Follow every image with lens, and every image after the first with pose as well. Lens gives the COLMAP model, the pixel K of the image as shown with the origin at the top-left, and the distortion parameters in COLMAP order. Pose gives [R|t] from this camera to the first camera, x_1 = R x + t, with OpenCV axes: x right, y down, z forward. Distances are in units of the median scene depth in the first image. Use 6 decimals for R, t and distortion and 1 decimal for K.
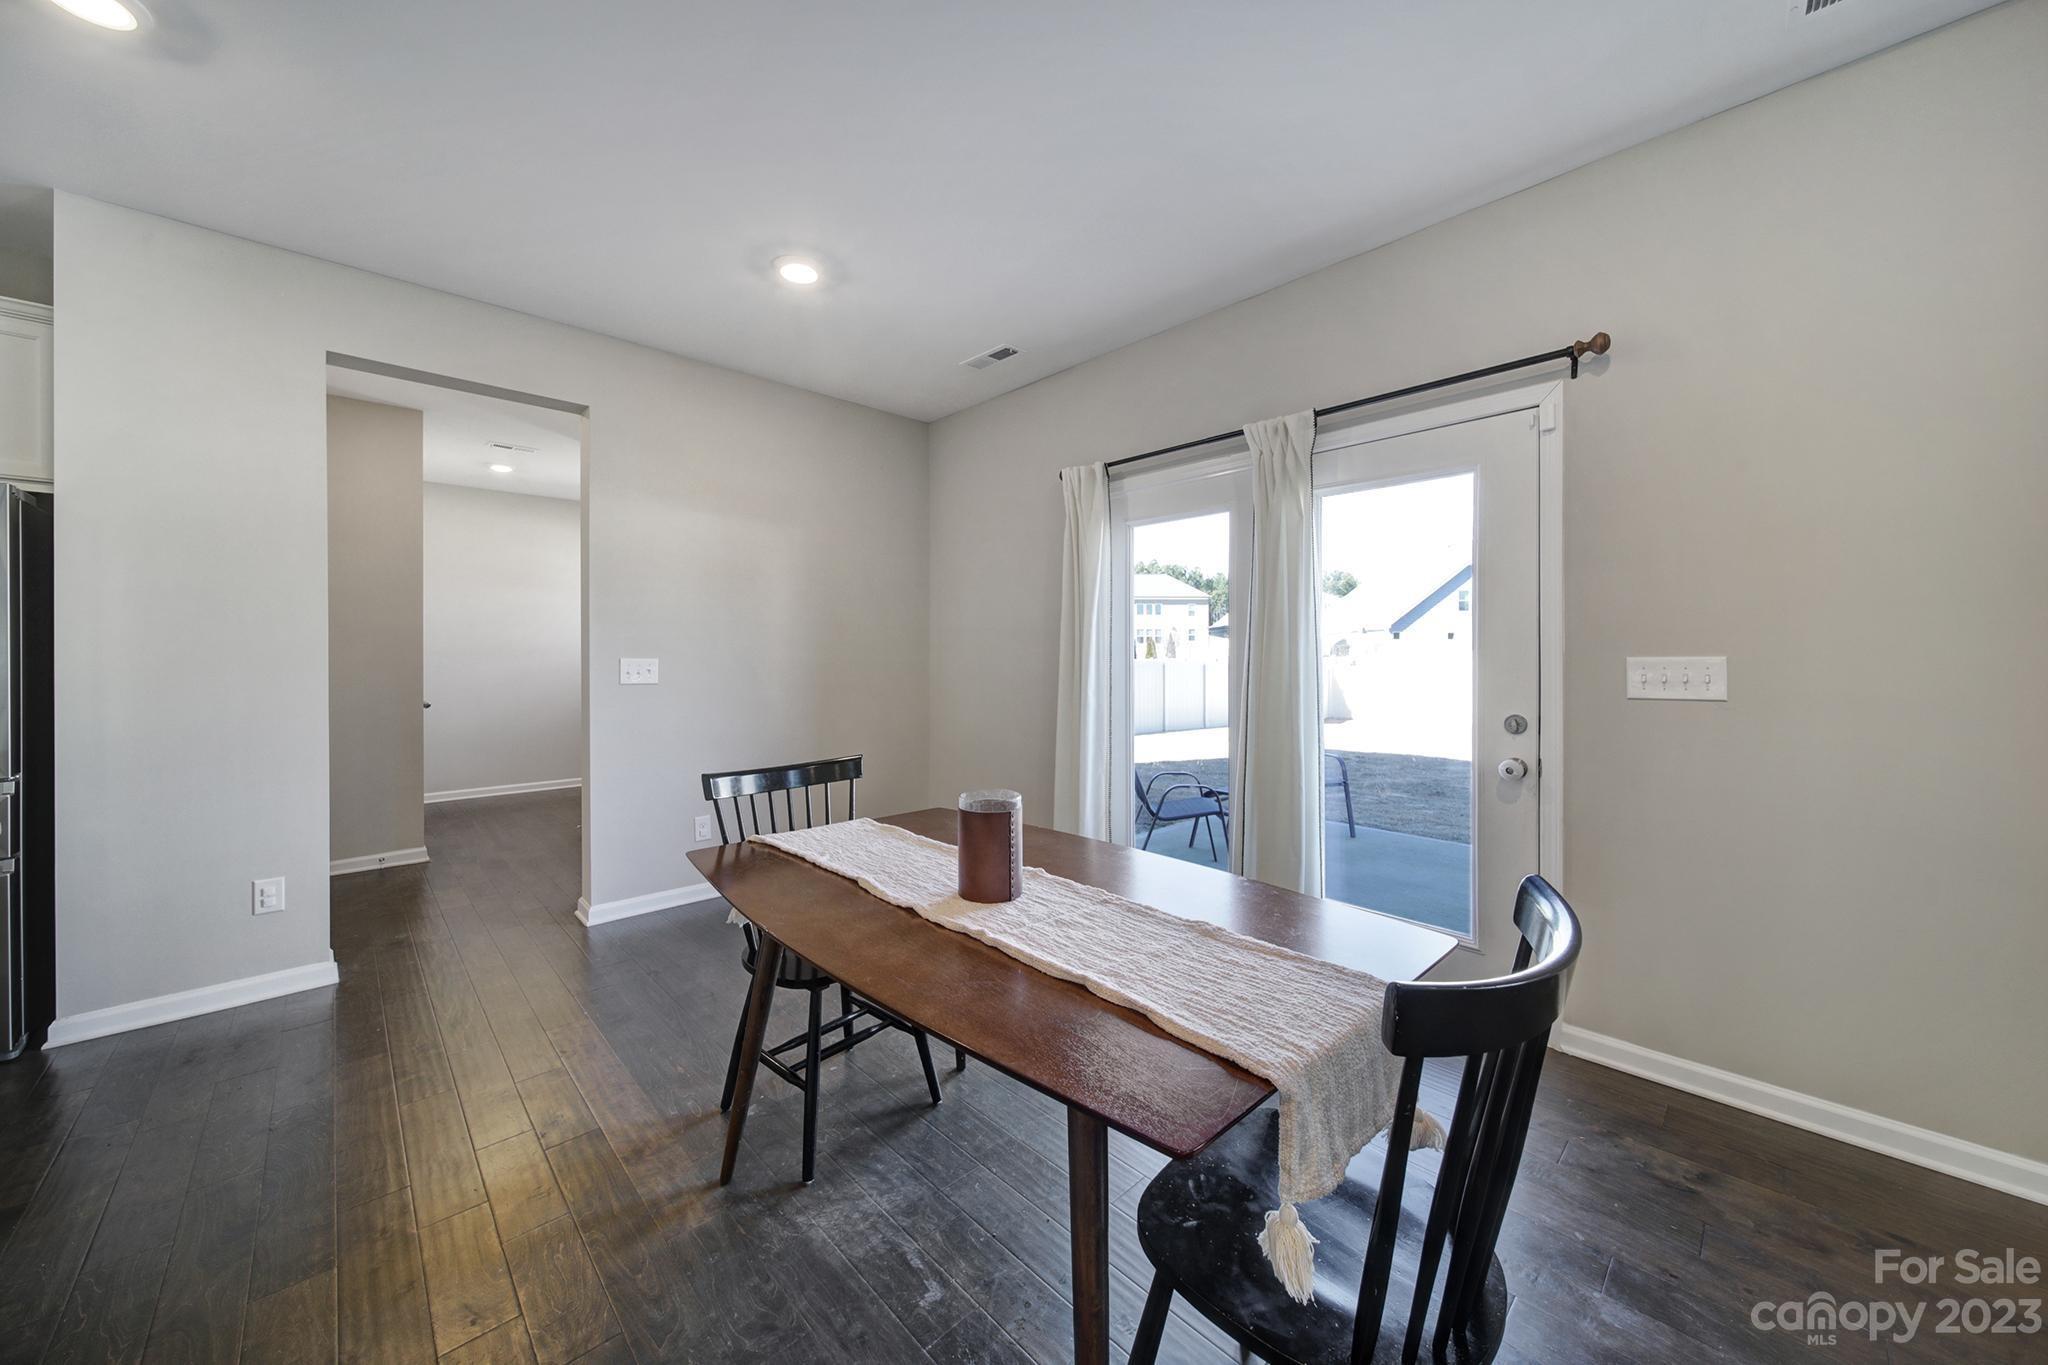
lens RADIAL K [[724.8, 0, 1023.0], [0, 724.8, 674.9], [0, 0, 1]] dist [0.000642, -0.000605]
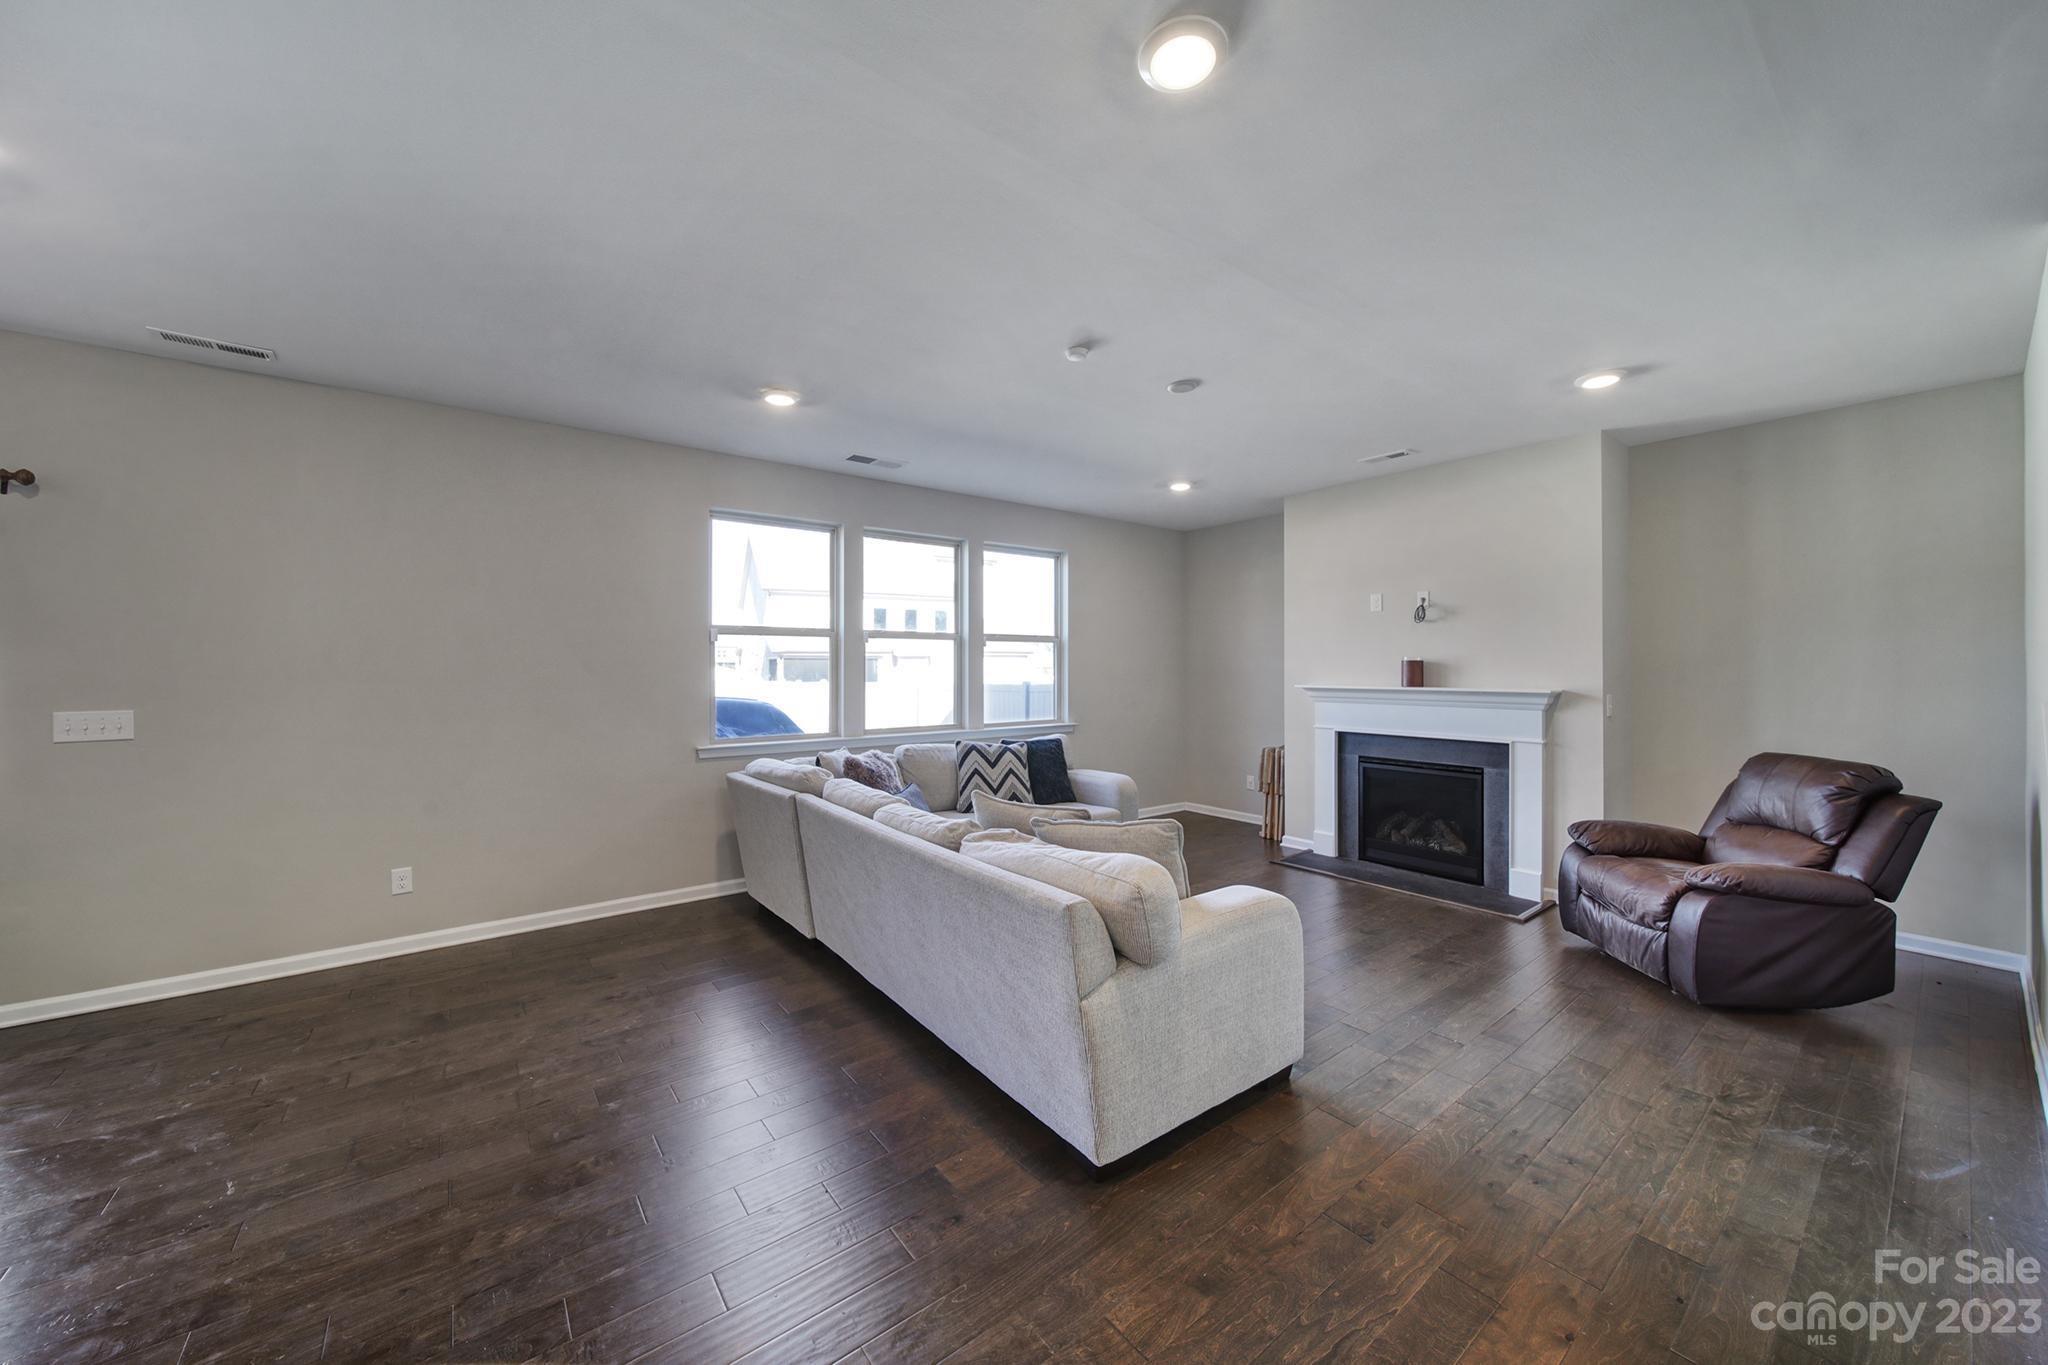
lens RADIAL K [[724.8, 0, 1020.4], [0, 724.8, 667.0], [0, 0, 1]] dist [0.000642, -0.000605]
pose [[0.107490, 0.003192, 0.994201, -0.308186], [0.007513, 0.999964, -0.004023, -0.086722], [-0.994178, 0.007902, 0.107462, -0.906256]]
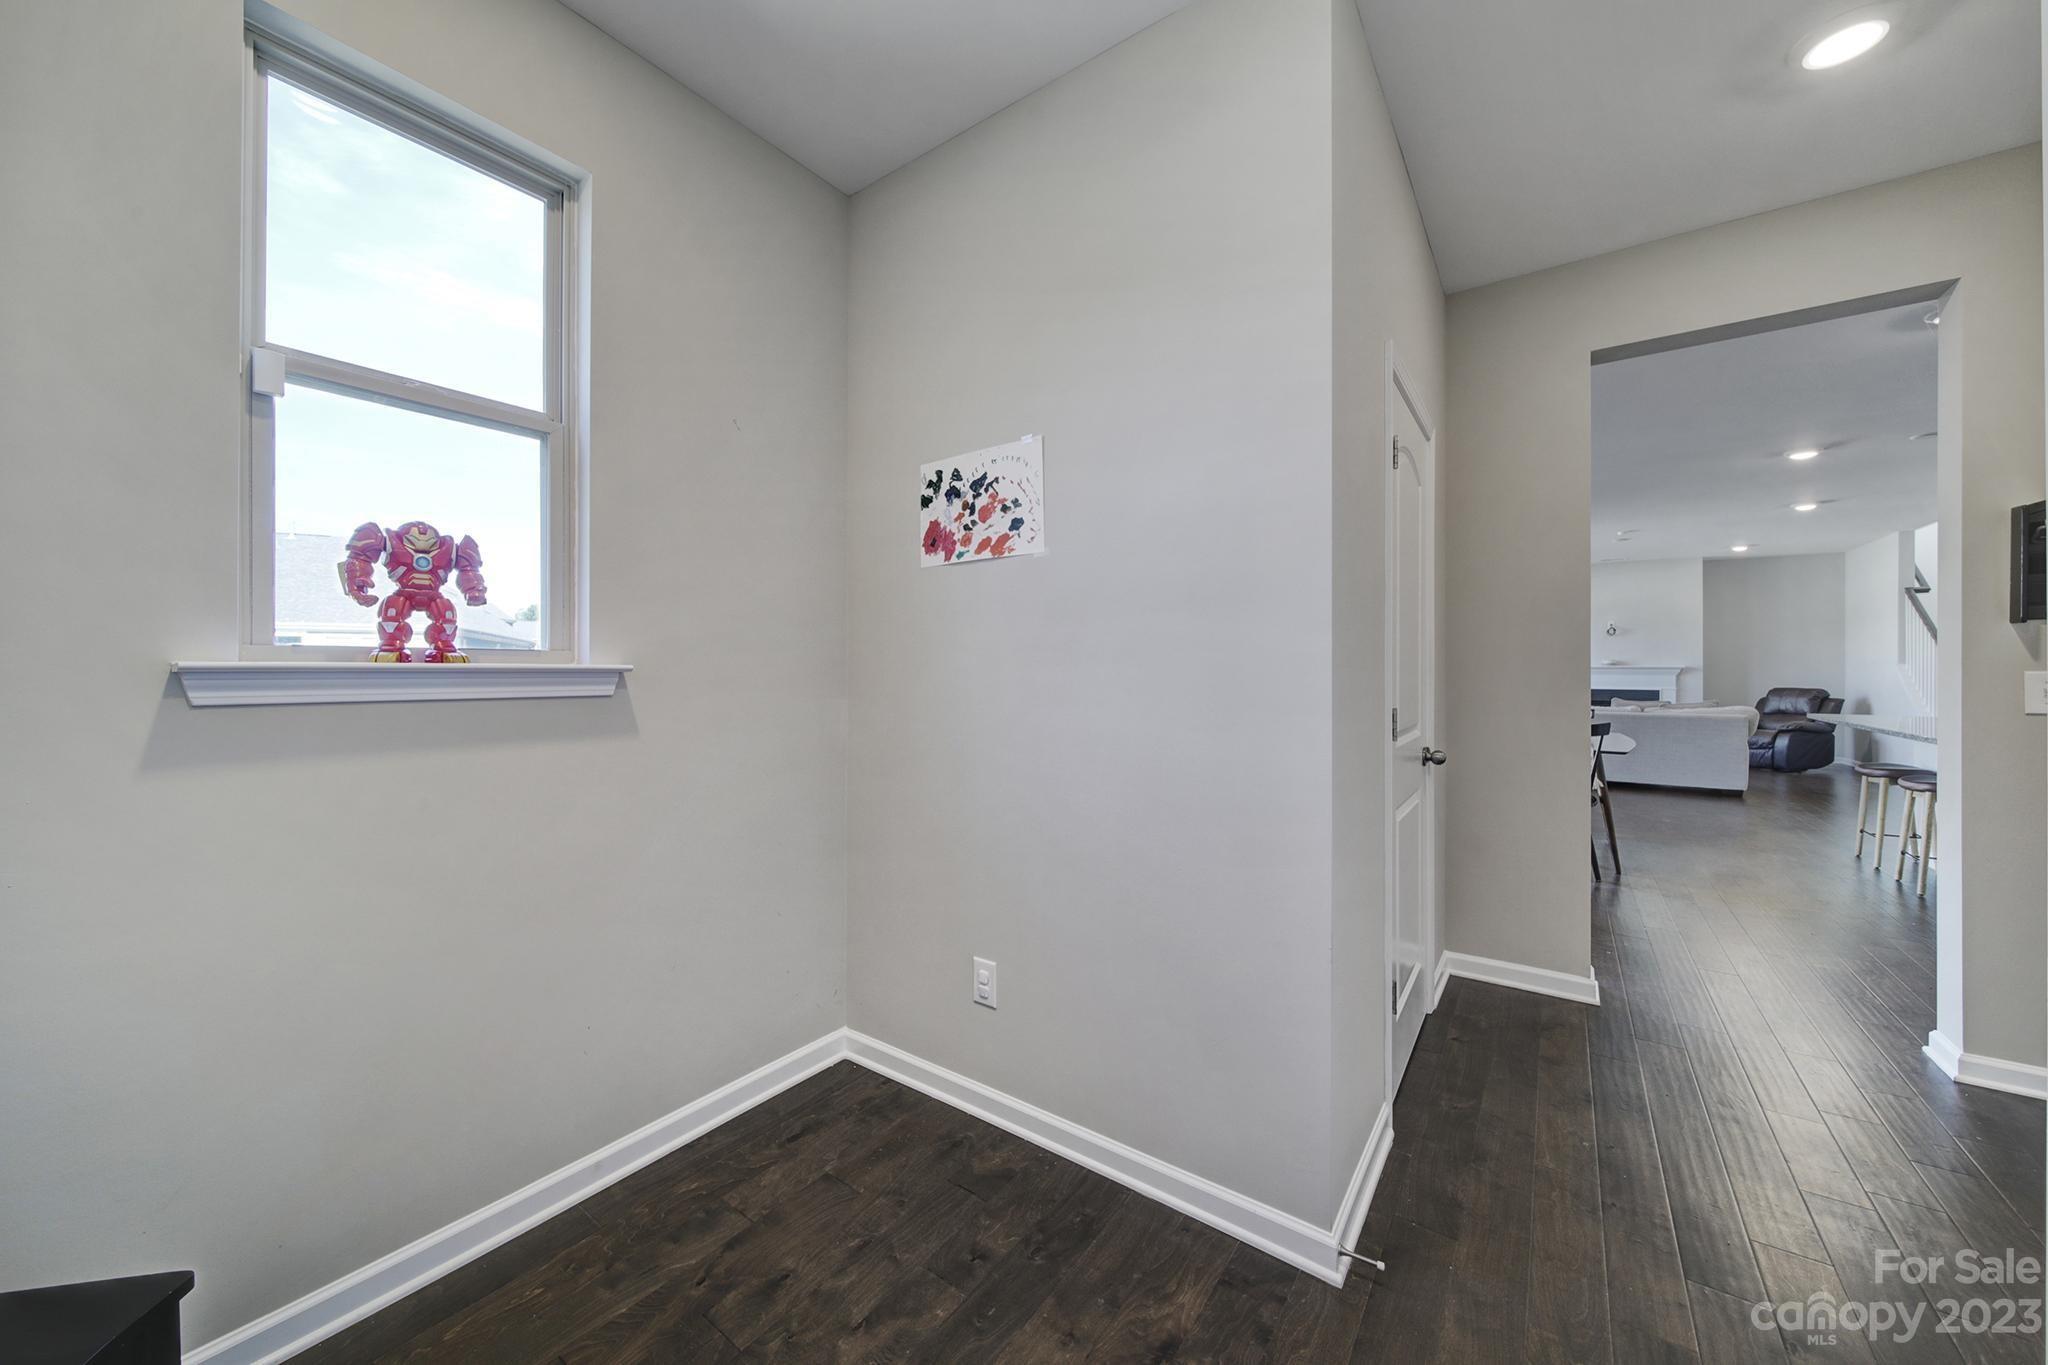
lens RADIAL K [[724.8, 0, 1026.2], [0, 724.8, 669.8], [0, 0, 1]] dist [0.000642, -0.000605]
pose [[-0.167339, -0.000426, 0.985899, -1.949125], [0.005901, 0.999982, 0.001433, -0.031415], [-0.985882, 0.006058, -0.167333, 2.576824]]
